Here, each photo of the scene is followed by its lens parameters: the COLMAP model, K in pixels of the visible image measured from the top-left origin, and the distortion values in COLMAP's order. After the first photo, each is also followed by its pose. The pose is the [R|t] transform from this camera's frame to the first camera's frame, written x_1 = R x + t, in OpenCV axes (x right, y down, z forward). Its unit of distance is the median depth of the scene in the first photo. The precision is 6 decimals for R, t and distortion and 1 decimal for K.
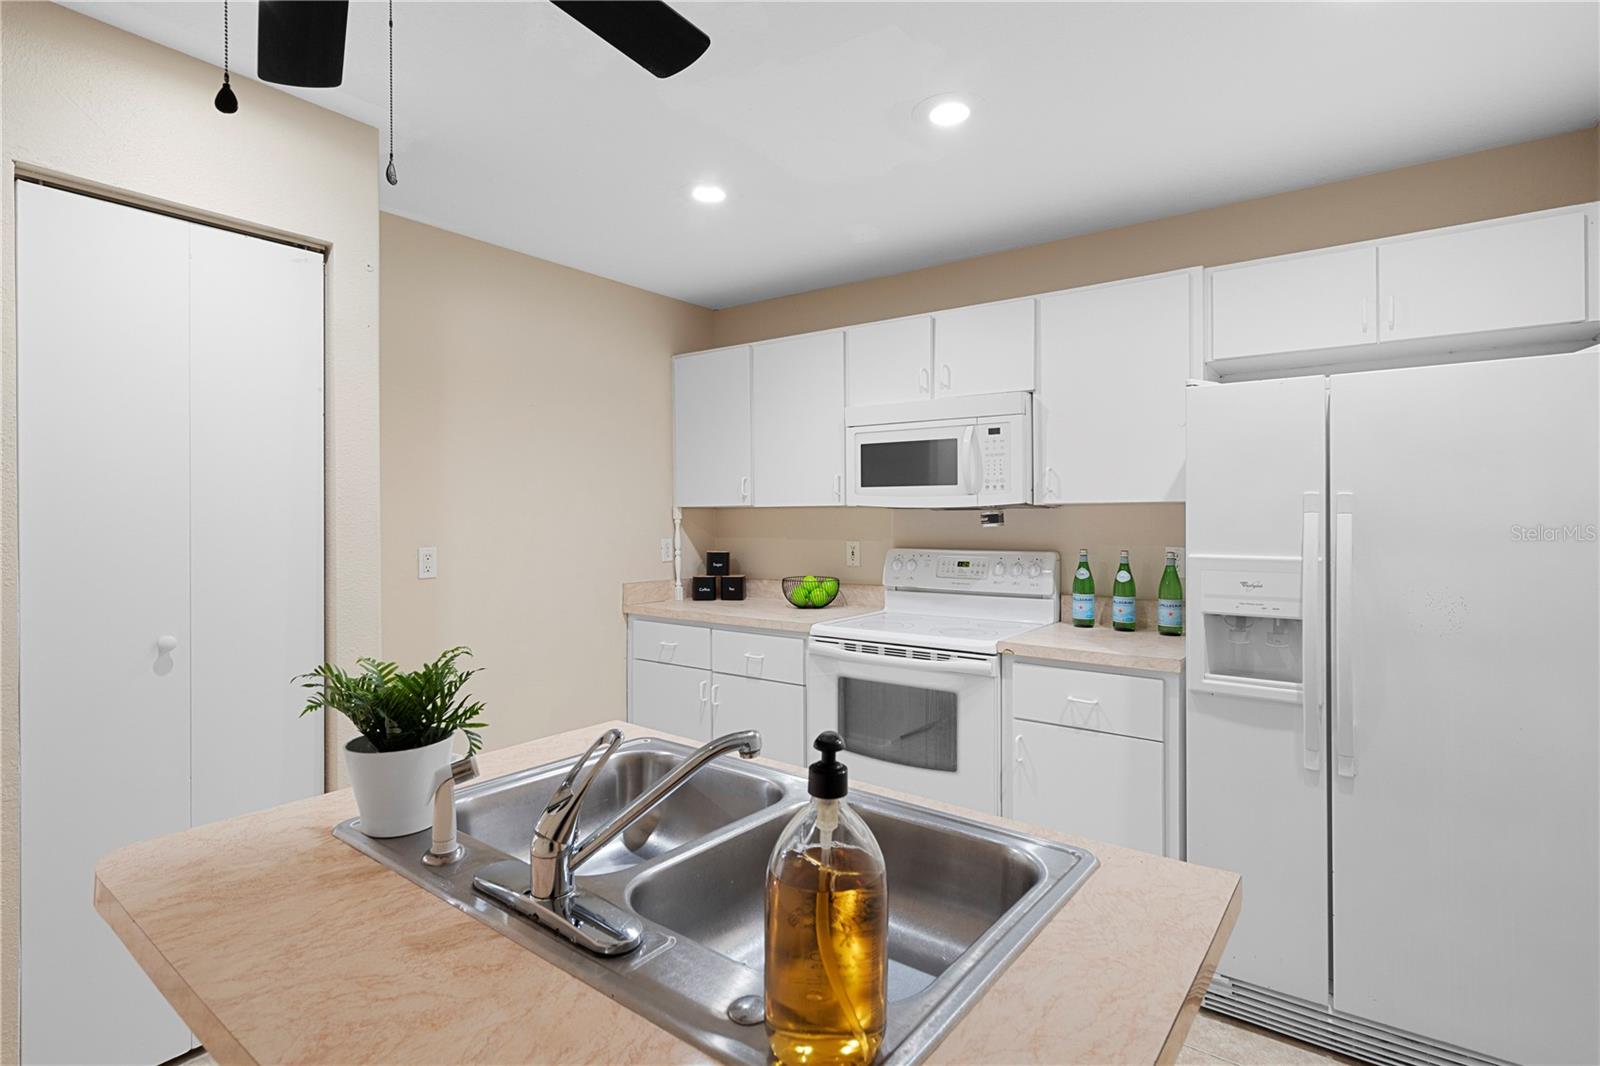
lens RADIAL K [[800.6, 0, 797.9], [0, 800.6, 522.6], [0, 0, 1]] dist [-0.001300, 0.001095]
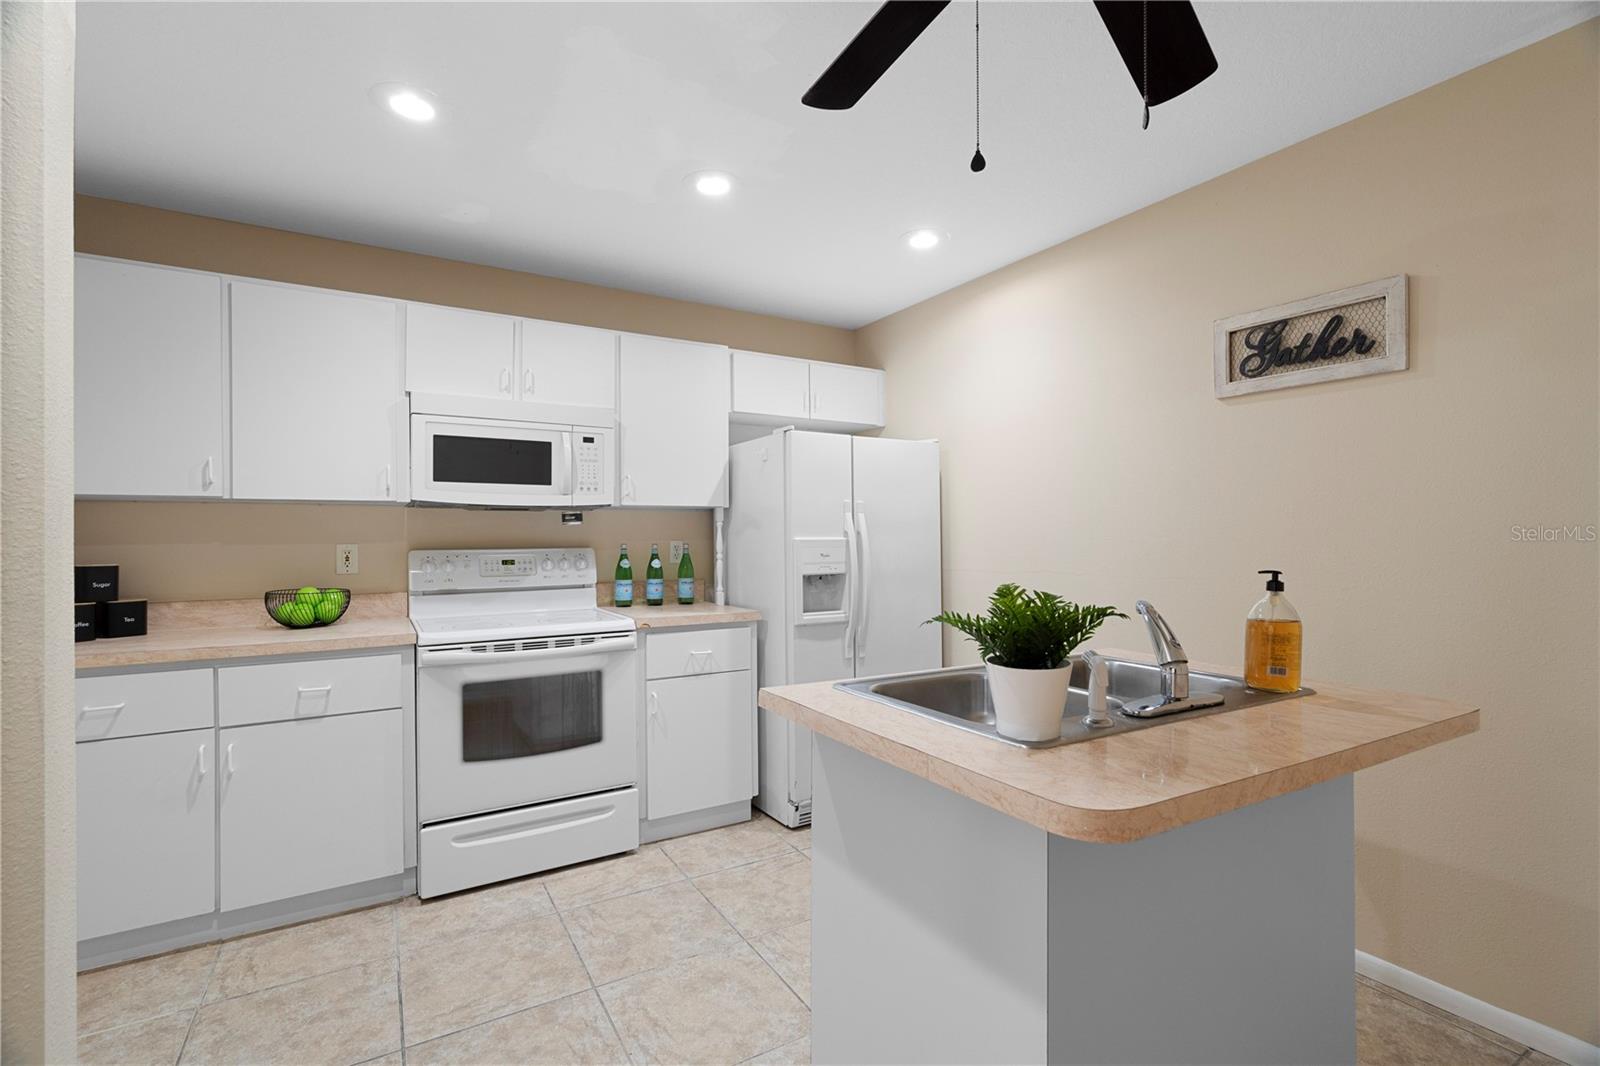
lens RADIAL K [[724.6, 0, 797.5], [0, 724.6, 537.4], [0, 0, 1]] dist [-0.003358, 0.000593]
pose [[0.380624, -0.000085, 0.924730, -0.577951], [0.013795, 0.999889, -0.005586, 0.033197], [-0.924627, 0.014883, 0.380583, 0.326049]]
